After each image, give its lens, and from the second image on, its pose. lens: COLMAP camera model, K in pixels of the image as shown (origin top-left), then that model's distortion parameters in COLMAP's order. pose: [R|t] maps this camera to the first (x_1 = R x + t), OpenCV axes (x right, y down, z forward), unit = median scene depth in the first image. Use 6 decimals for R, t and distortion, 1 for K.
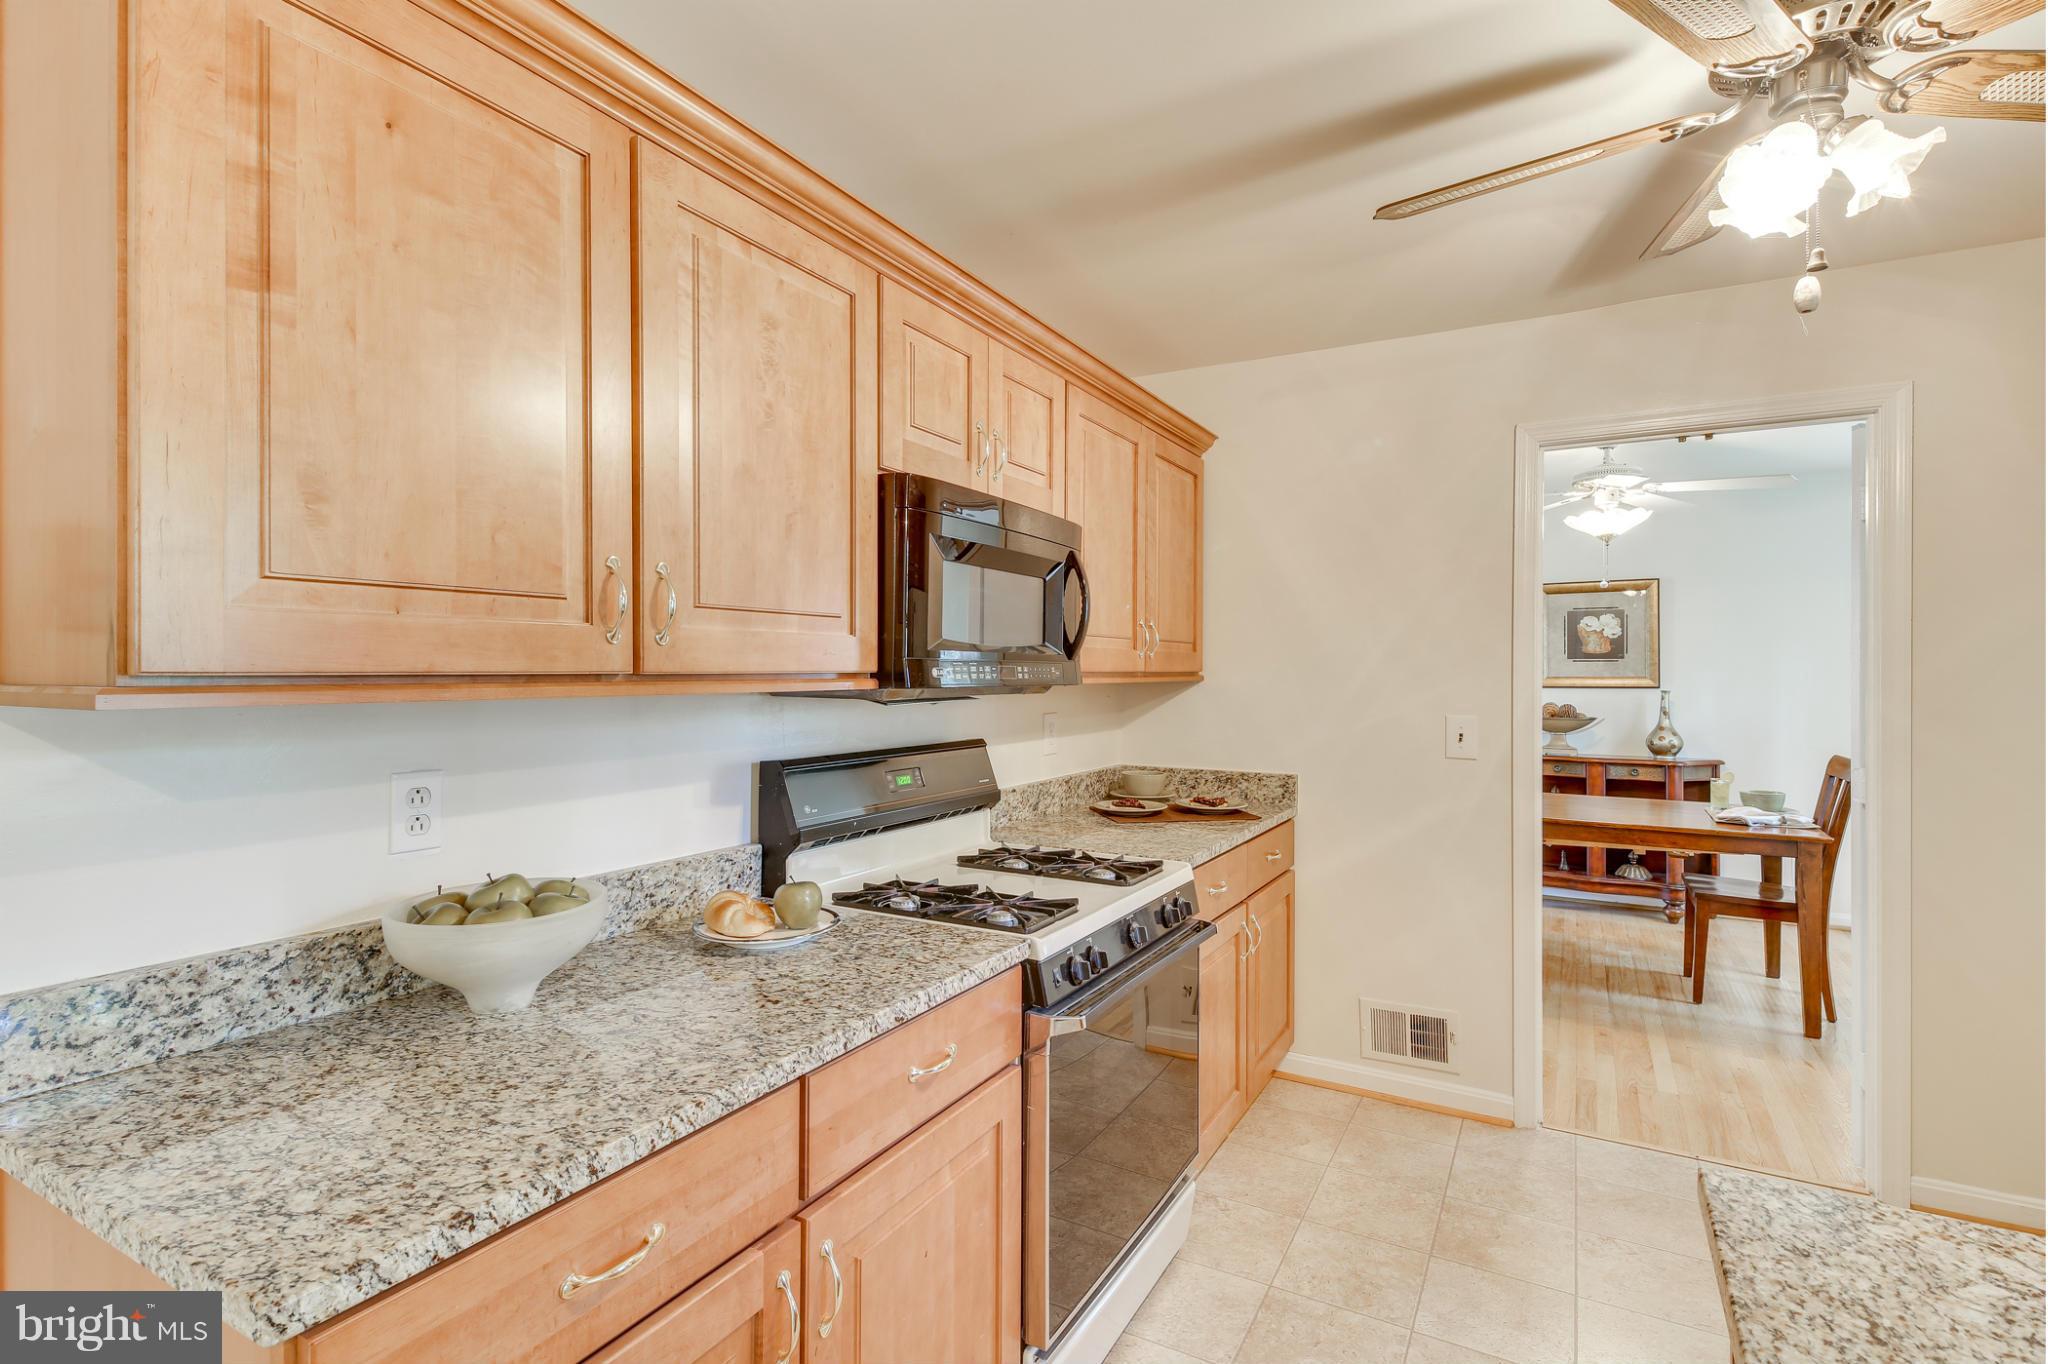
lens RADIAL K [[989.9, 0, 1037.3], [0, 989.9, 670.1], [0, 0, 1]] dist [0.022752, -0.001080]
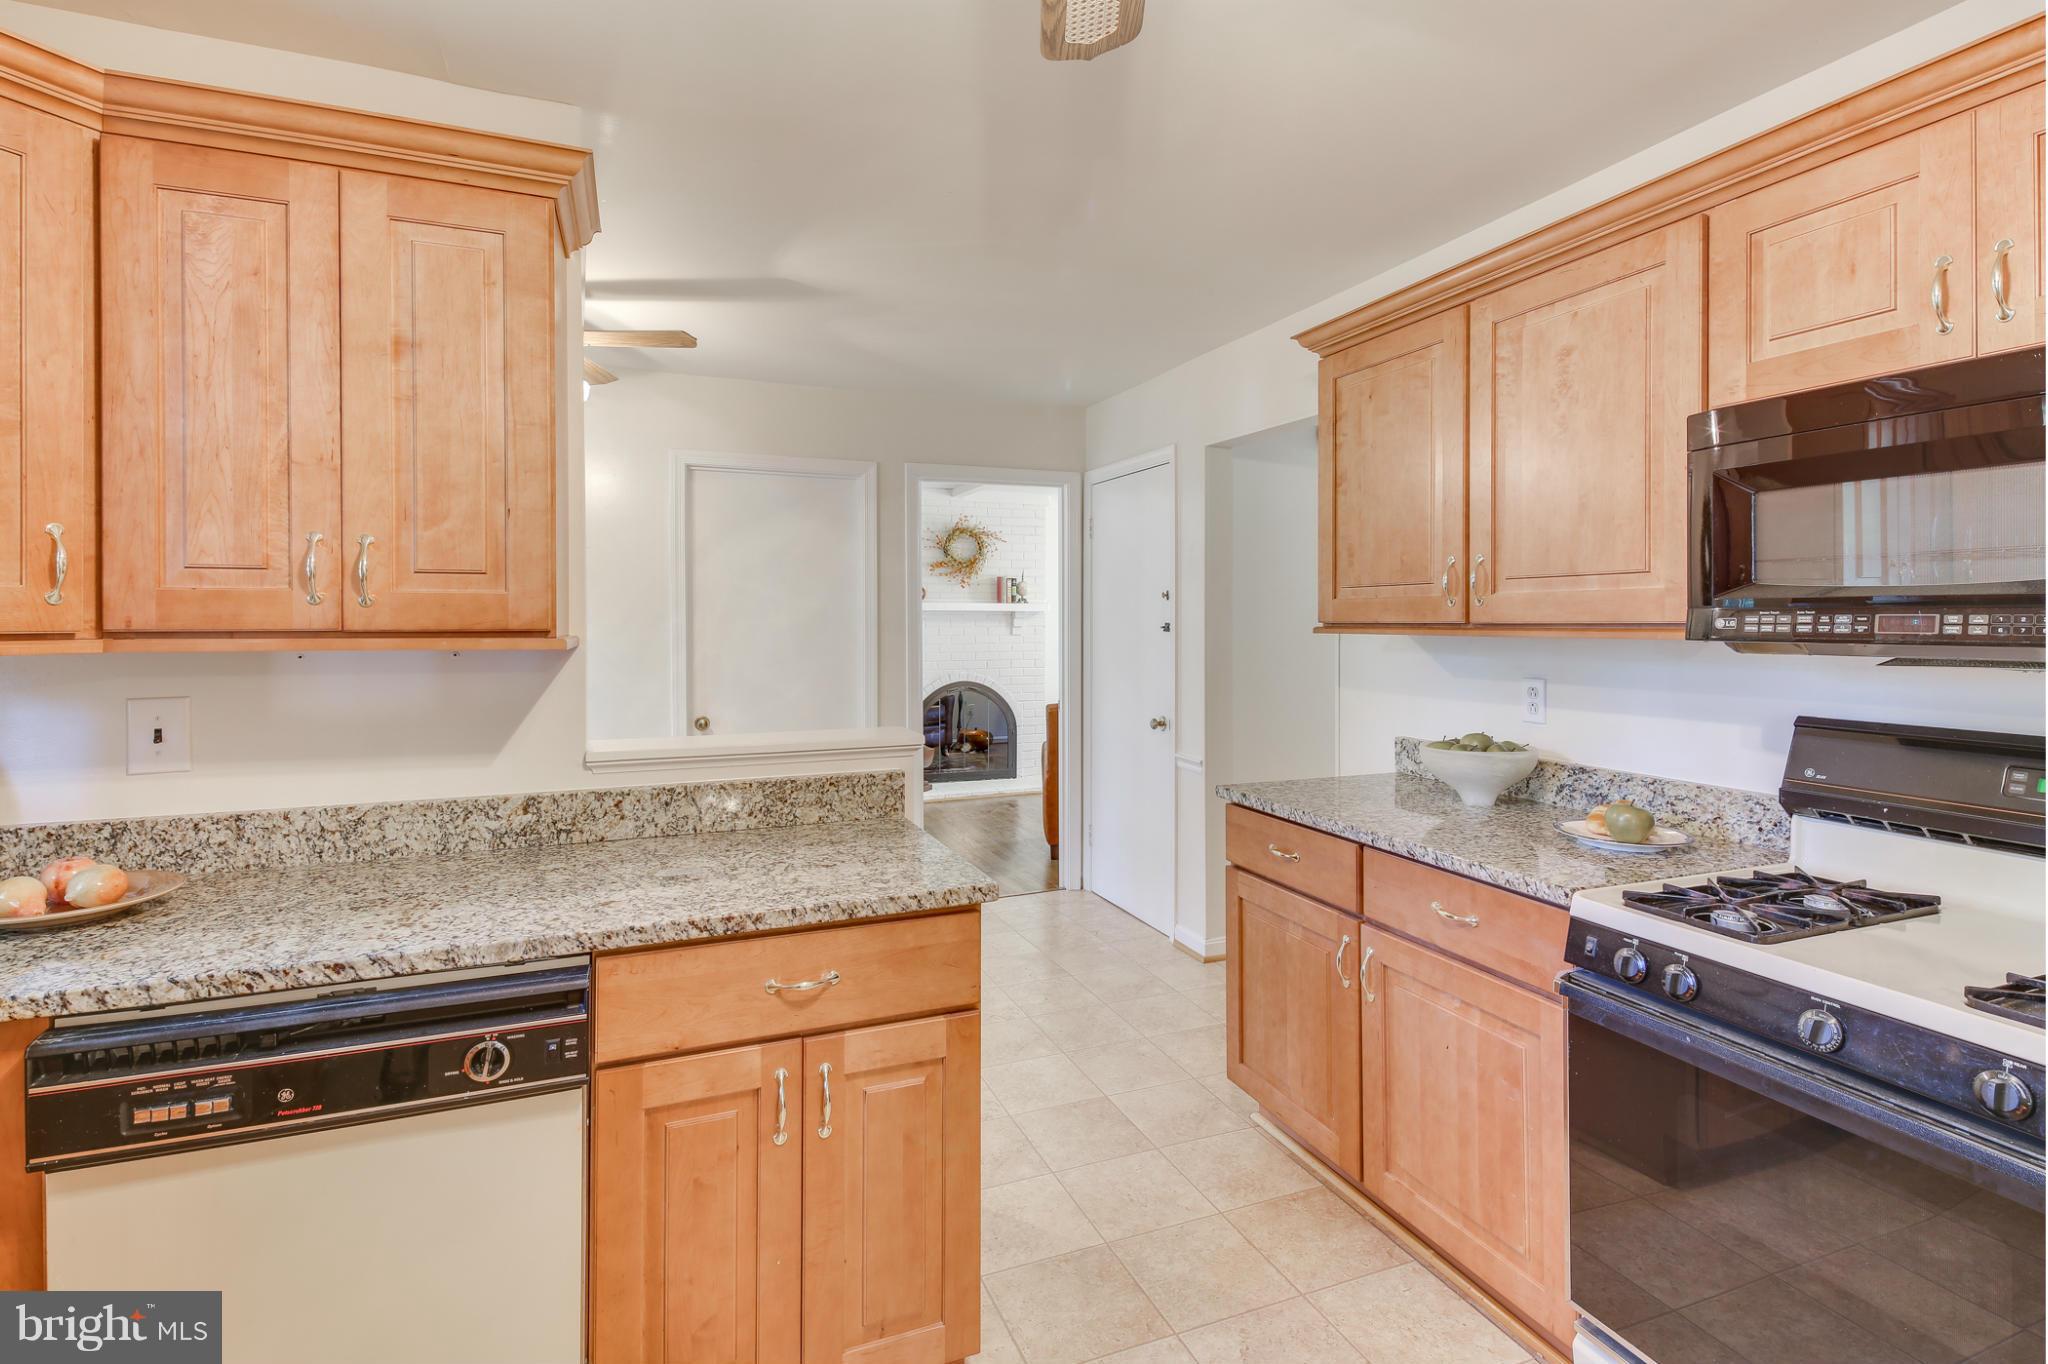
lens RADIAL K [[997.6, 0, 1025.5], [0, 997.6, 631.3], [0, 0, 1]] dist [0.015452, -0.001952]
pose [[-0.642341, 0.004414, -0.766406, 0.636907], [-0.003328, 0.999958, 0.008548, 0.002685], [0.766412, 0.008041, -0.642299, 0.698797]]
